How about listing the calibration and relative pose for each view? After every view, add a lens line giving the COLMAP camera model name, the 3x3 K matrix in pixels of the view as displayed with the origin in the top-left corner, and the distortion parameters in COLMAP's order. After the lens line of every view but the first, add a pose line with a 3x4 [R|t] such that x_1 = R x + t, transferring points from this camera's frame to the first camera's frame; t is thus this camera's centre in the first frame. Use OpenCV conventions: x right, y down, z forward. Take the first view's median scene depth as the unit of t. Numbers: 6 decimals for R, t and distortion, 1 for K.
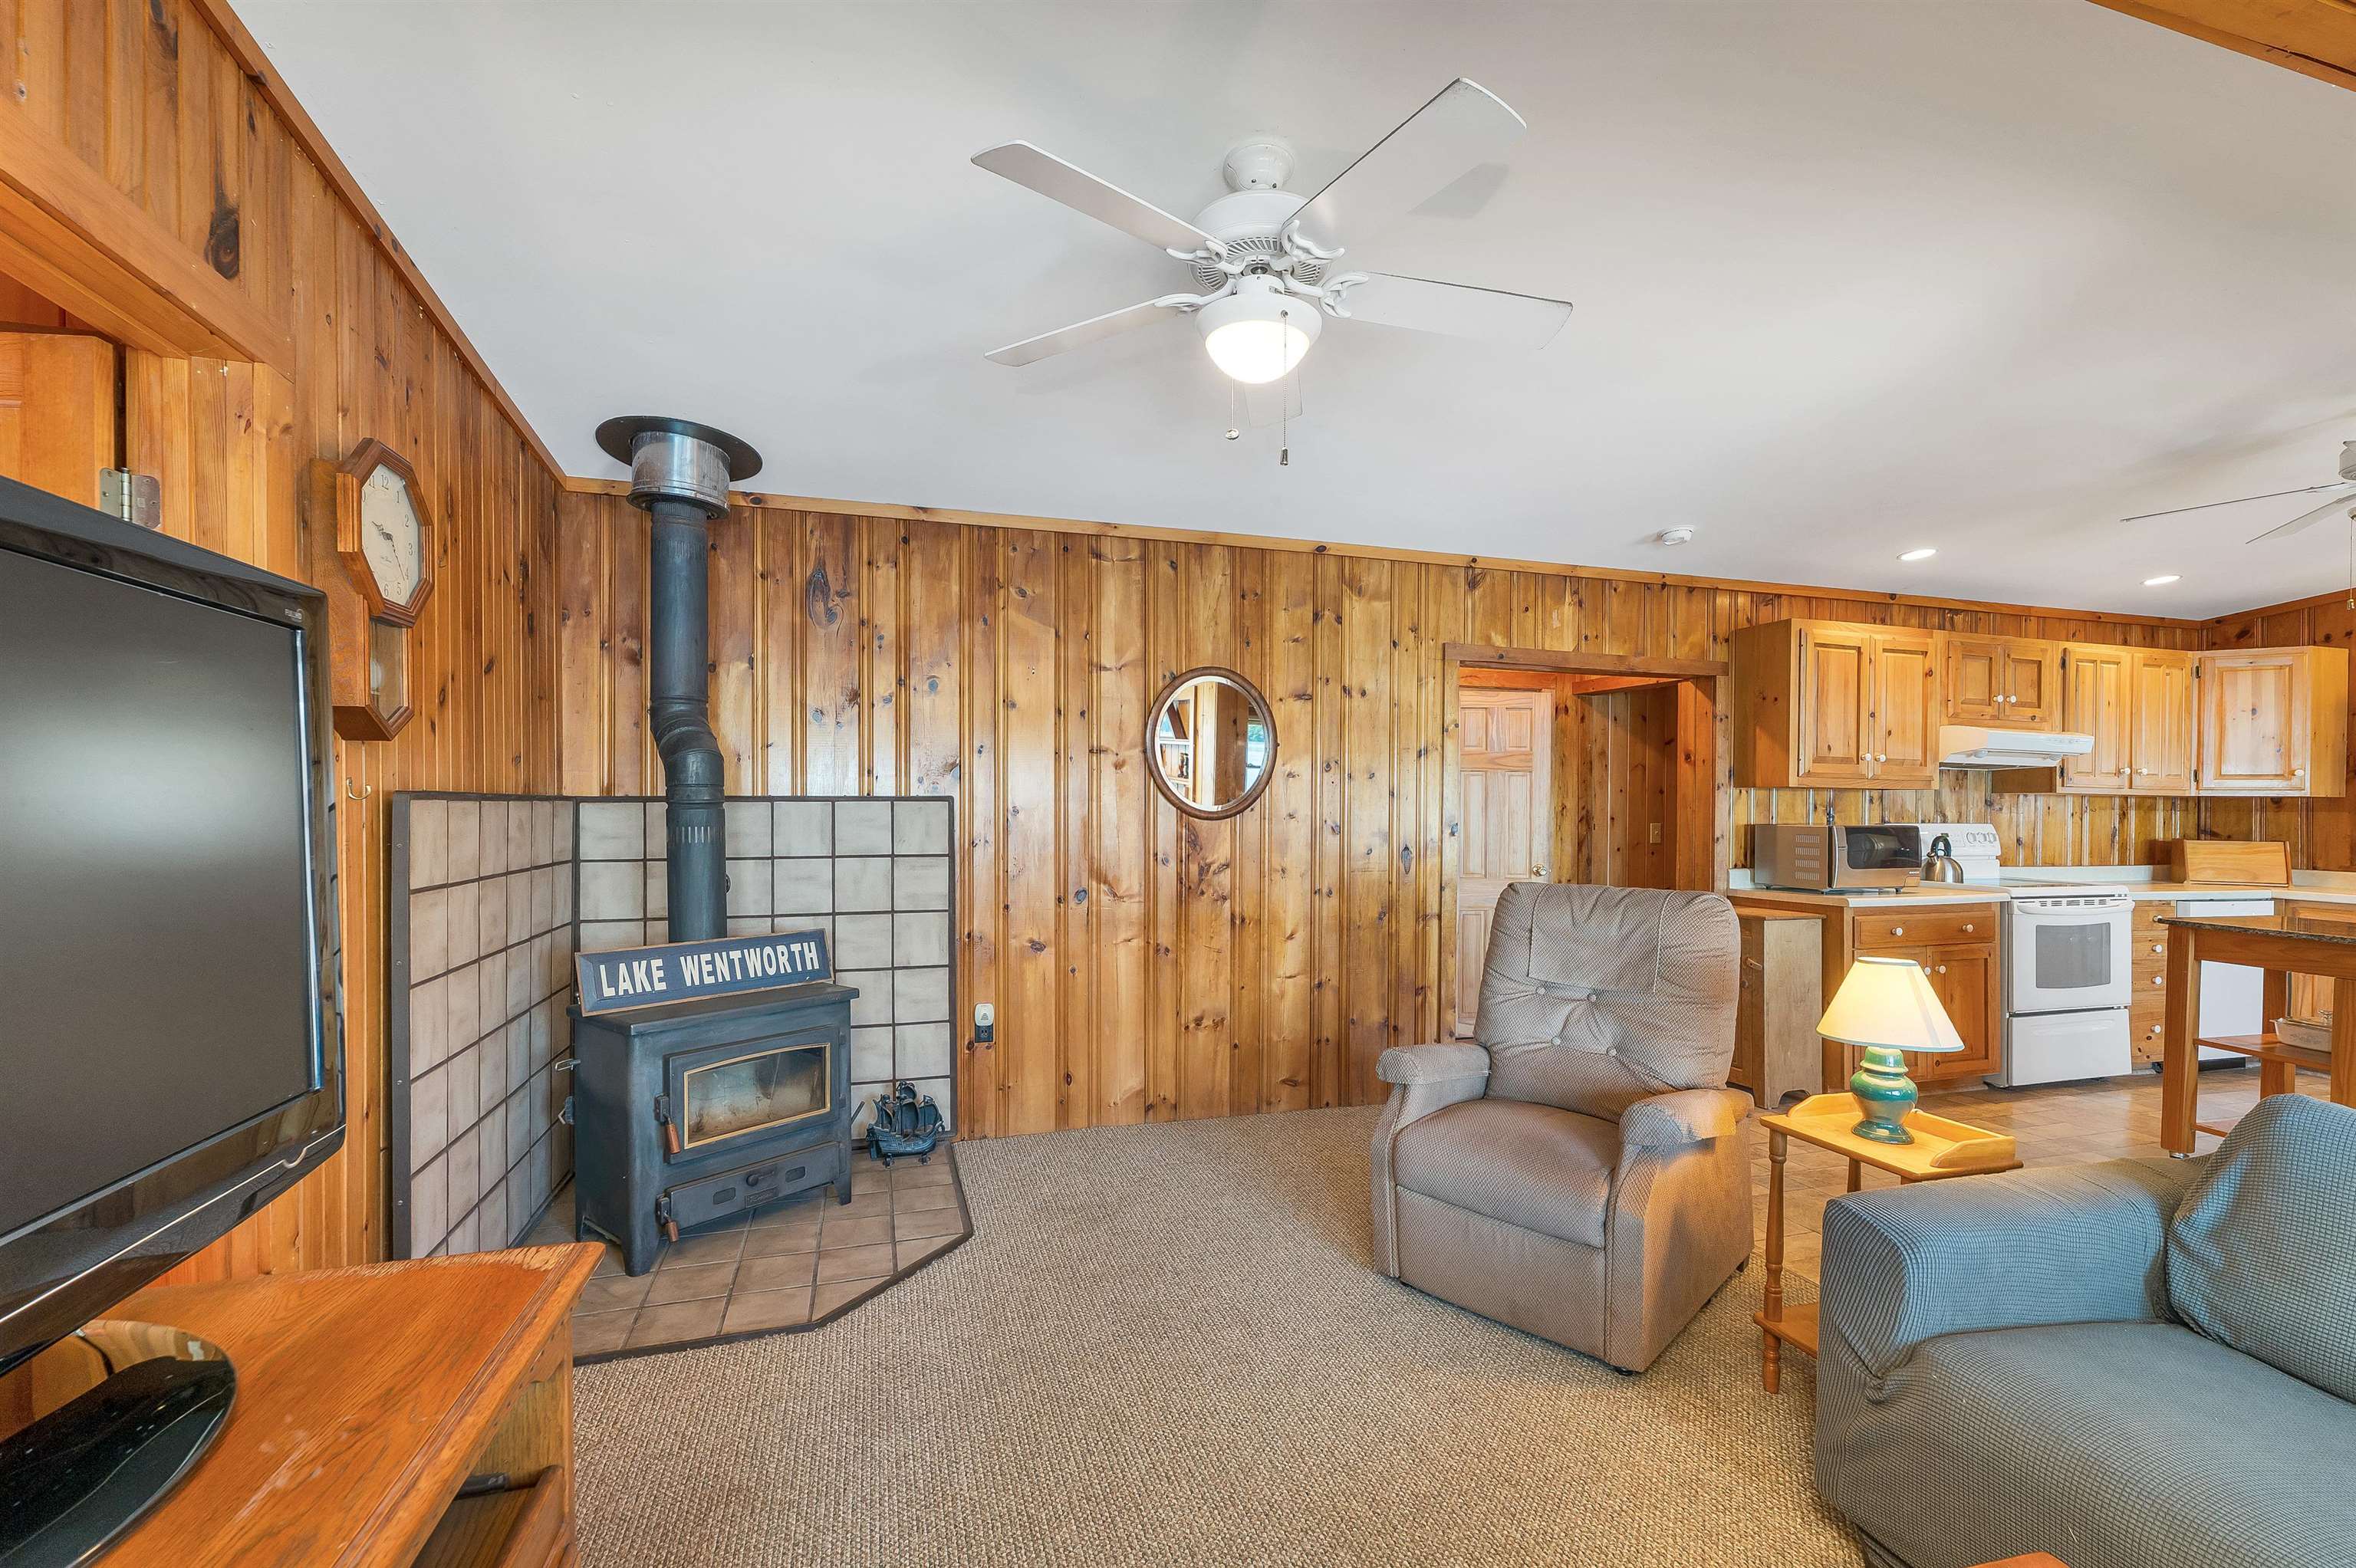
lens RADIAL K [[983.7, 0, 1188.0], [0, 983.7, 803.5], [0, 0, 1]] dist [0.002672, -0.000390]
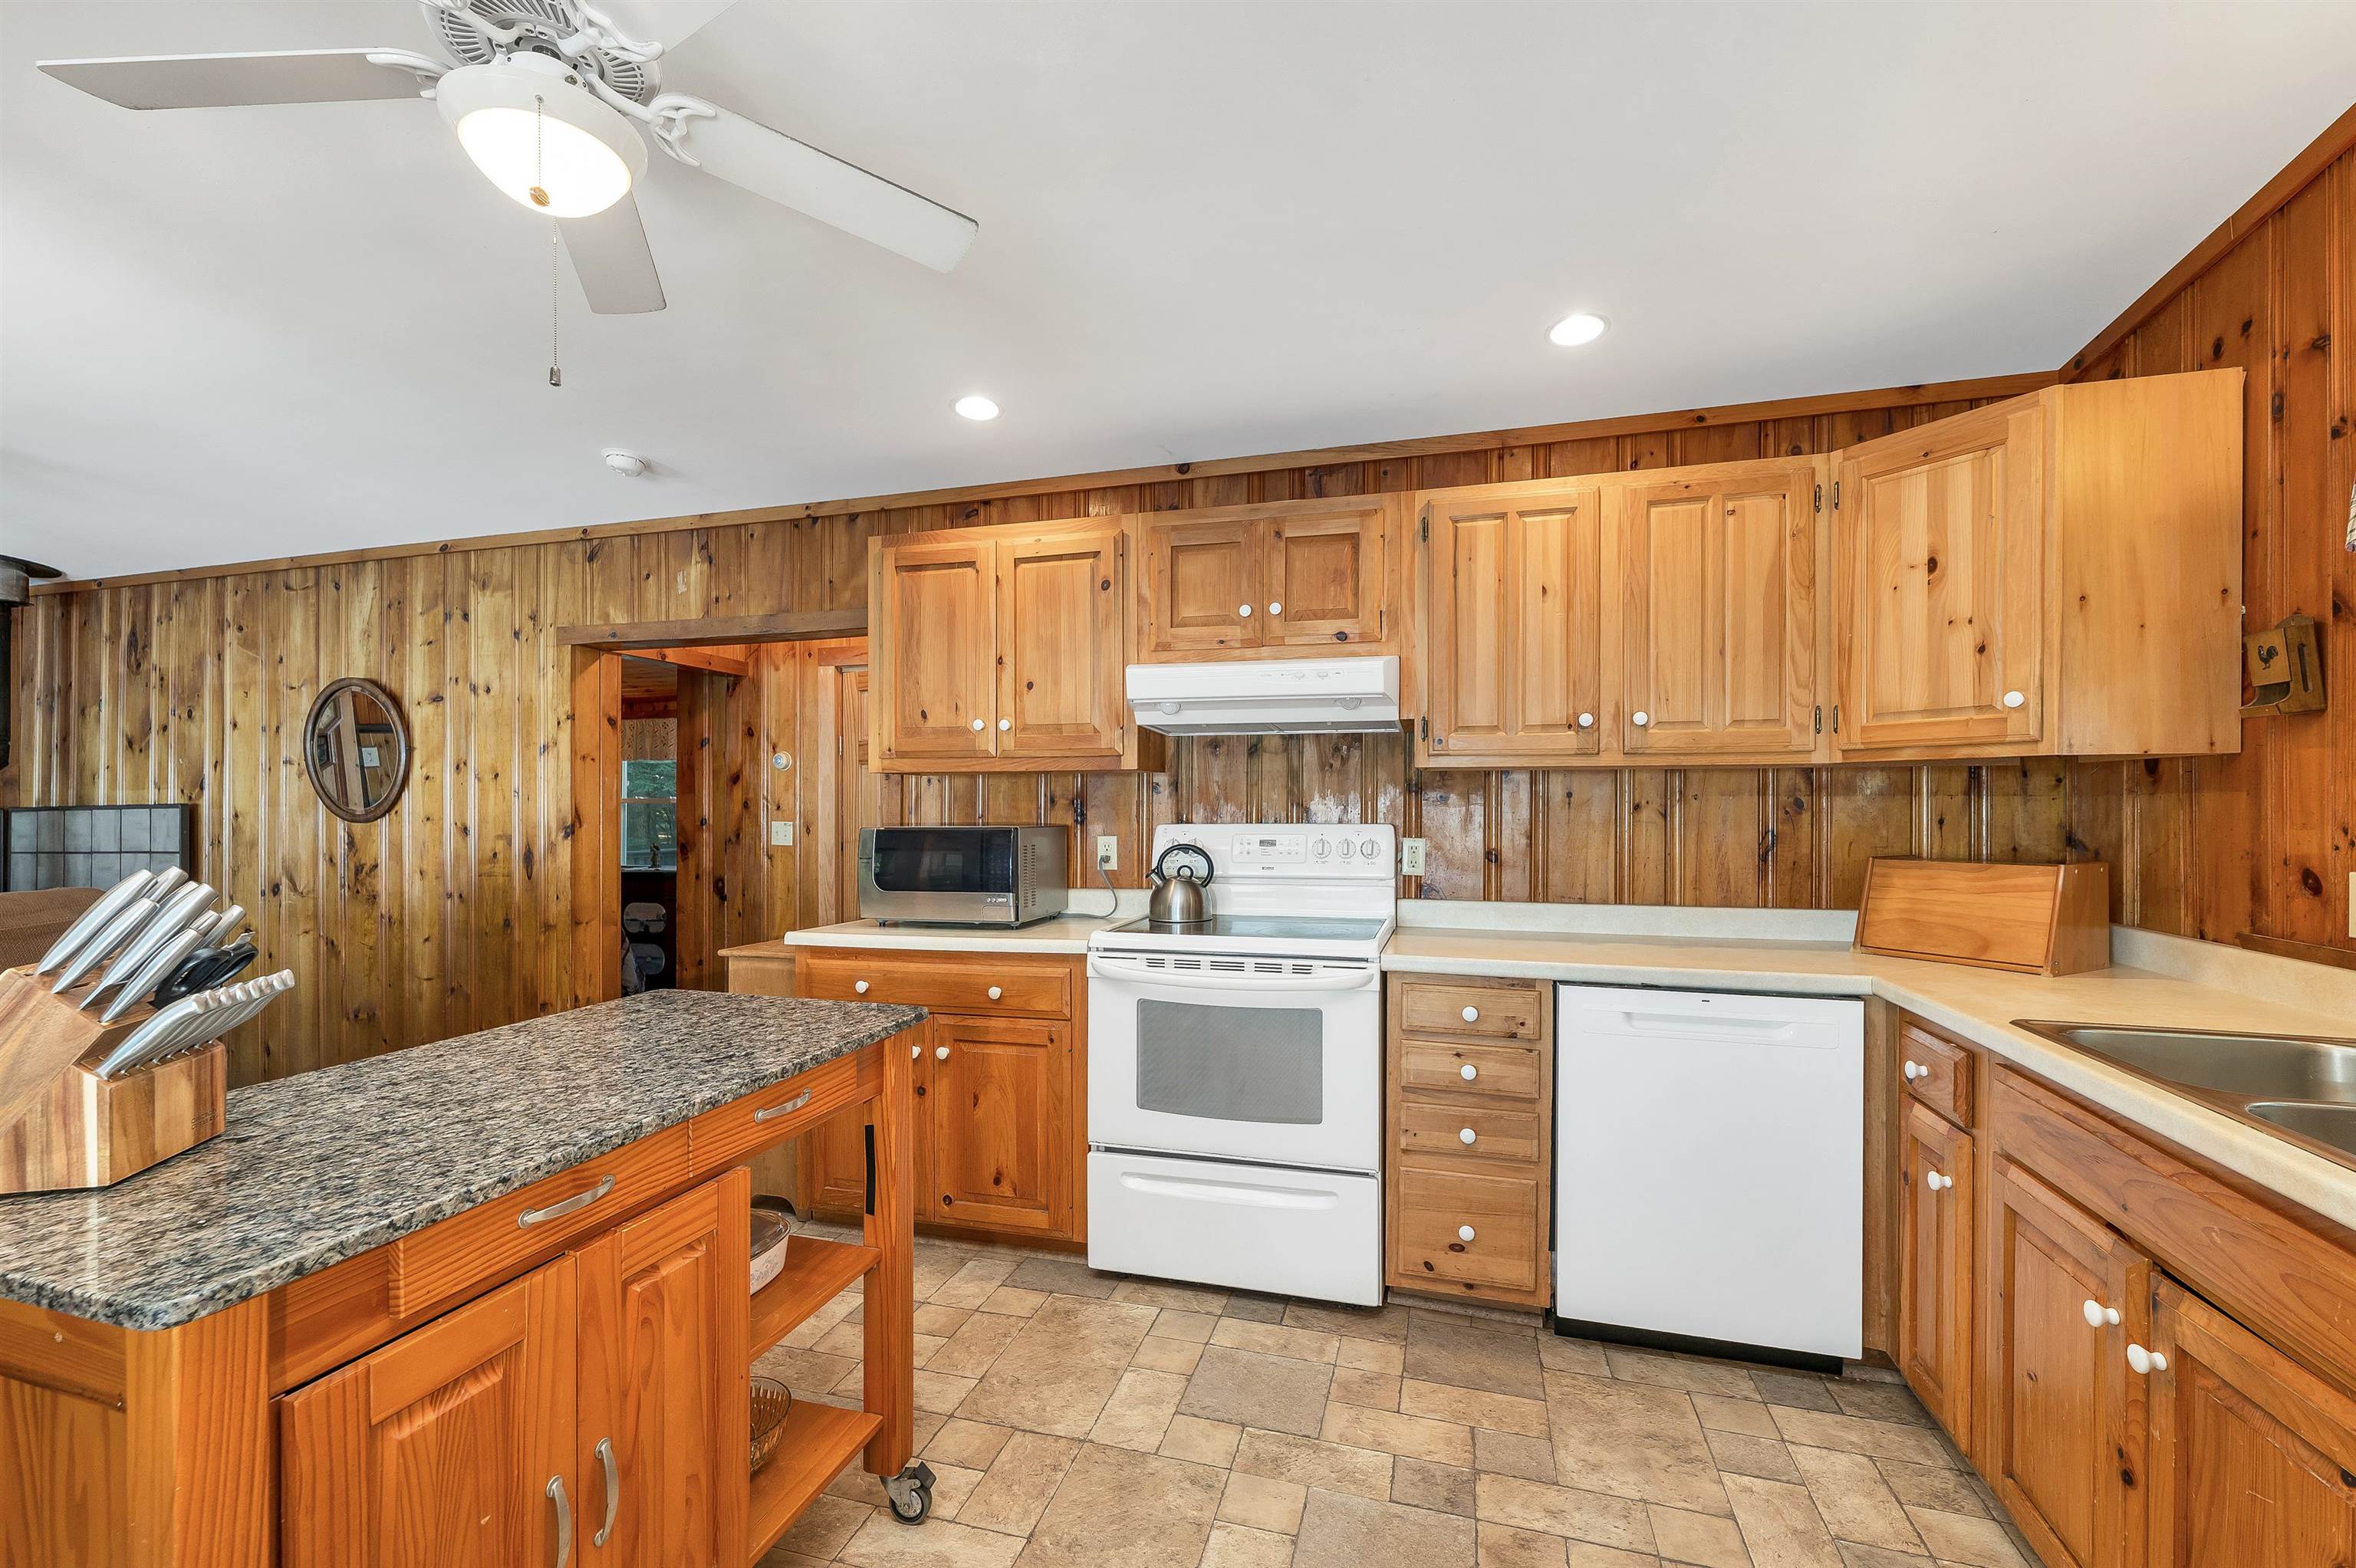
lens RADIAL K [[983.7, 0, 1189.3], [0, 983.7, 799.6], [0, 0, 1]] dist [0.002672, -0.000390]
pose [[0.842895, -0.016176, -0.537835, 1.184908], [0.012705, 0.999868, -0.010160, 0.012332], [0.537928, 0.001731, 0.842989, 0.521868]]
